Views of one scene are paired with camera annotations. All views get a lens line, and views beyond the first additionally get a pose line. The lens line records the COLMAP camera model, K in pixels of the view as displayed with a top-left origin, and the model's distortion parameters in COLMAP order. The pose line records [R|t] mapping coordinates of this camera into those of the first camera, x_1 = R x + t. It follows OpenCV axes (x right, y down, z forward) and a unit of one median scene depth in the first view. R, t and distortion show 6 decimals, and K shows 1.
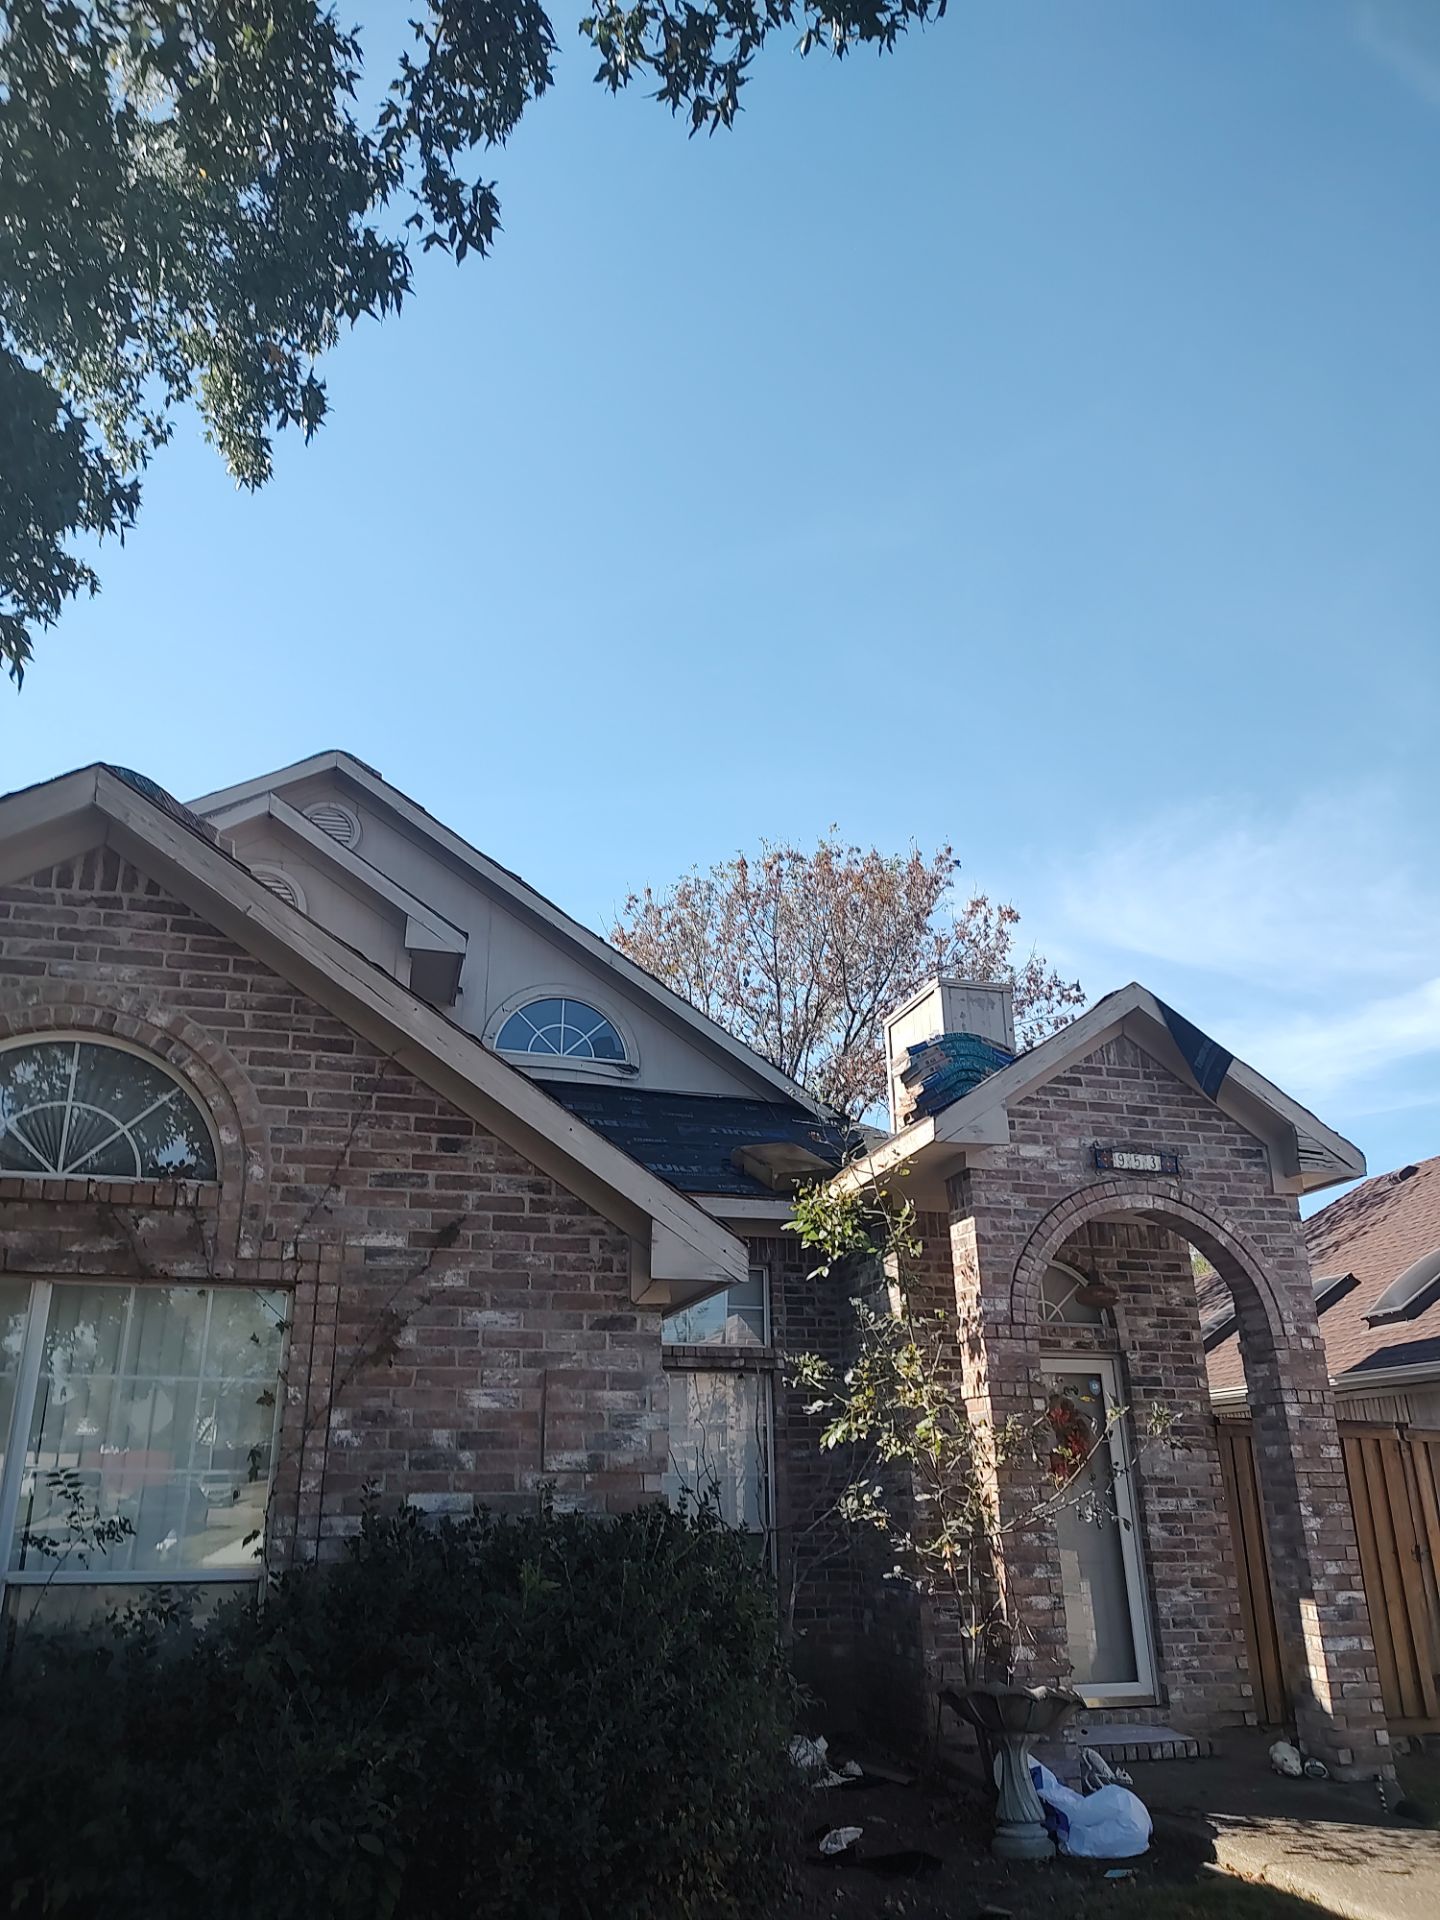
lens RADIAL K [[1370.8, 0, 652.6], [0, 1370.8, 938.8], [0, 0, 1]] dist [-0.000629, 0.008408]
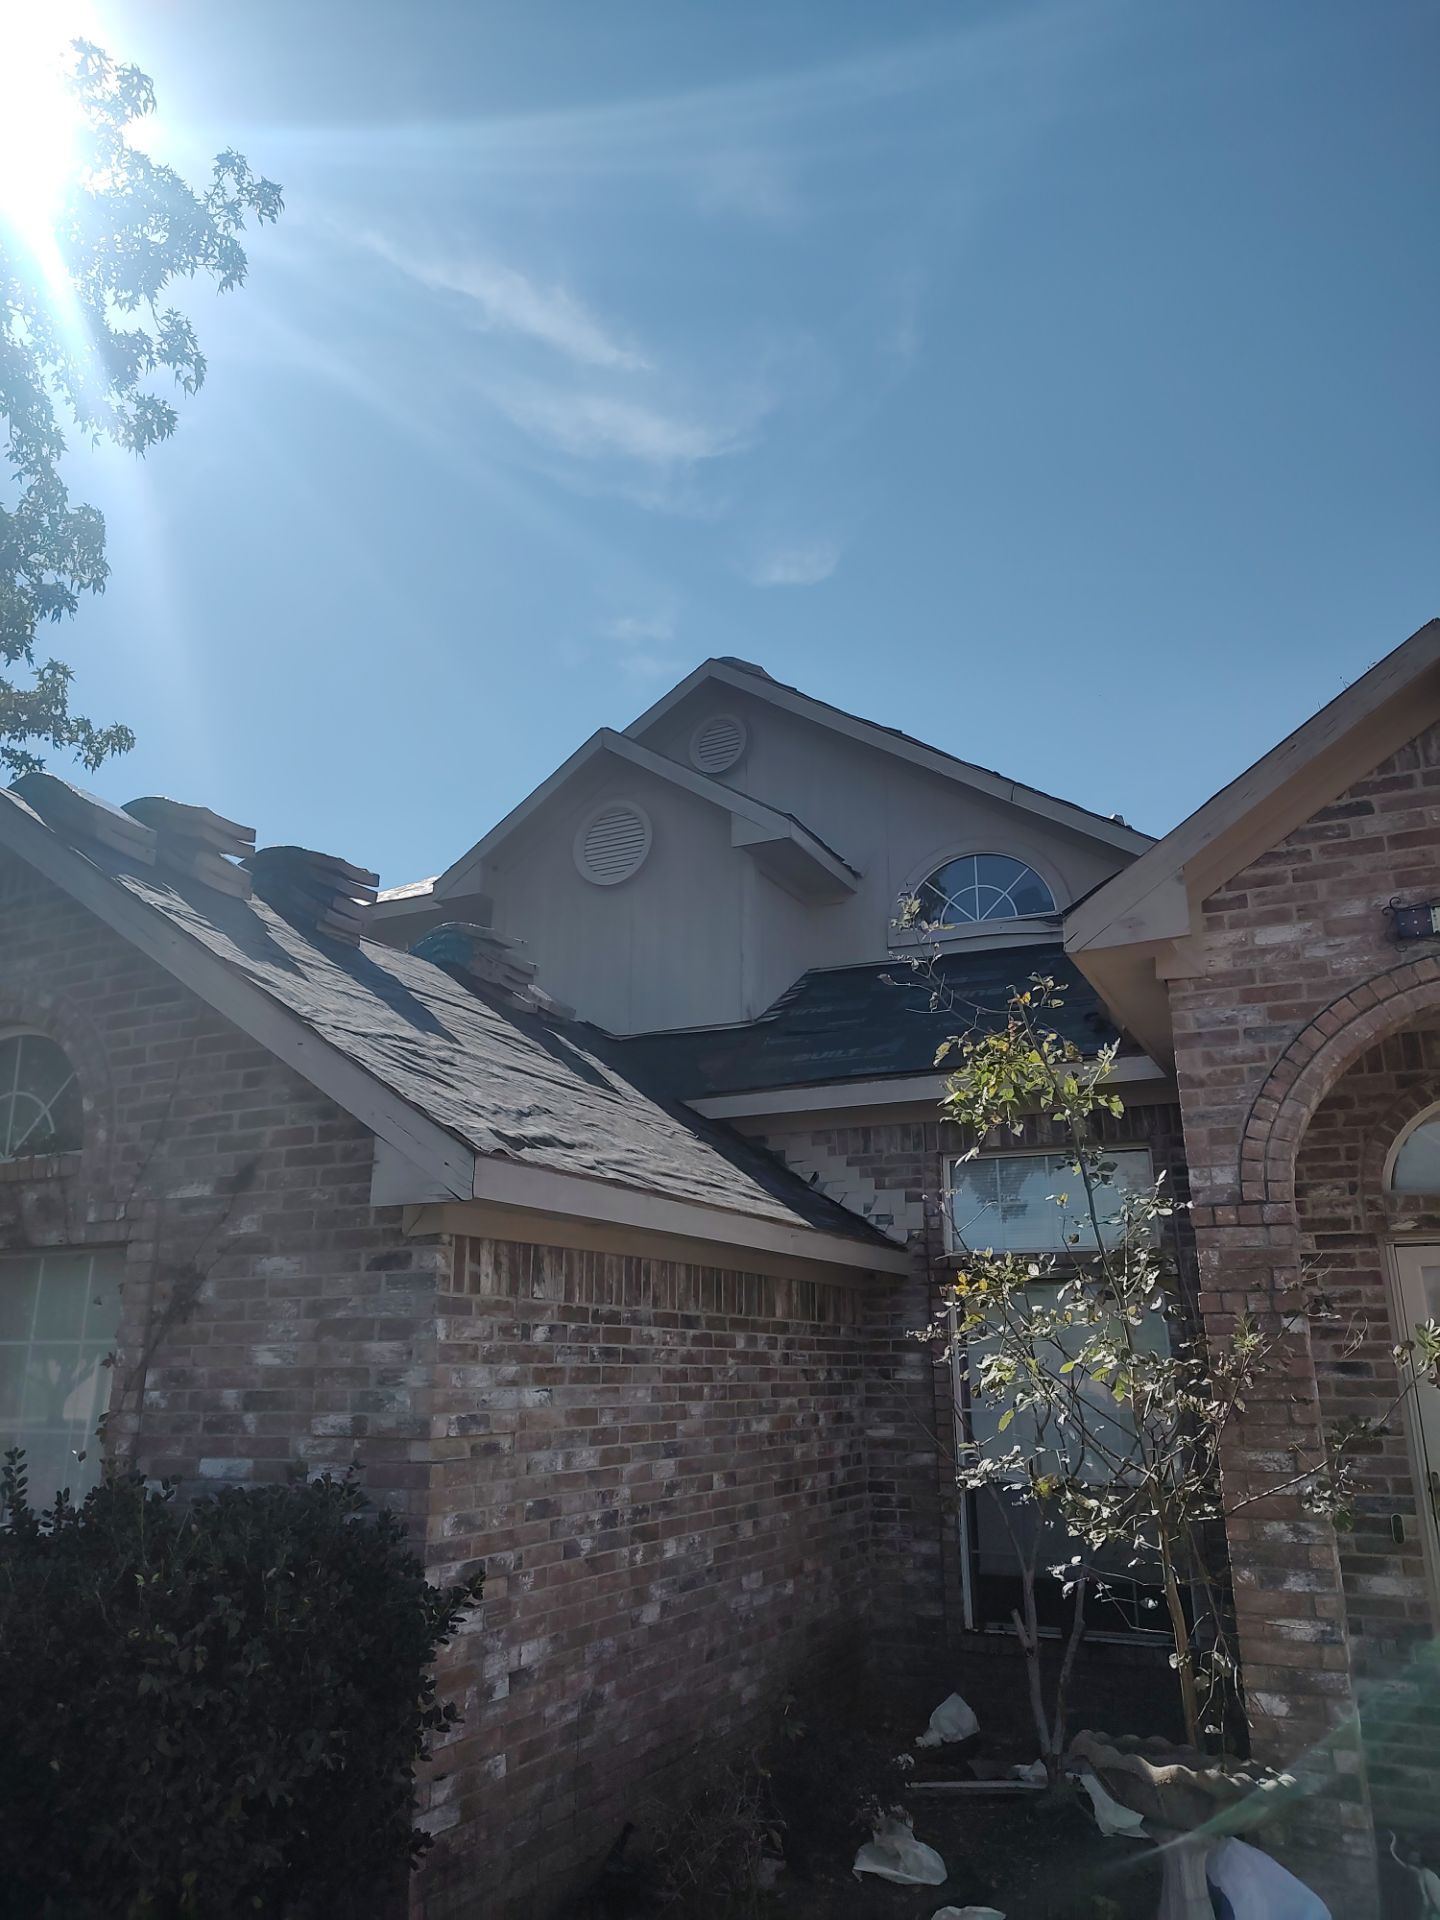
lens RADIAL K [[1370.8, 0, 721.9], [0, 1370.8, 961.6], [0, 0, 1]] dist [-0.000629, 0.008408]
pose [[0.767920, -0.191946, -0.611110, 0.678627], [0.238763, 0.971065, -0.004977, 0.157969], [0.594383, -0.142088, 0.791530, 0.492873]]
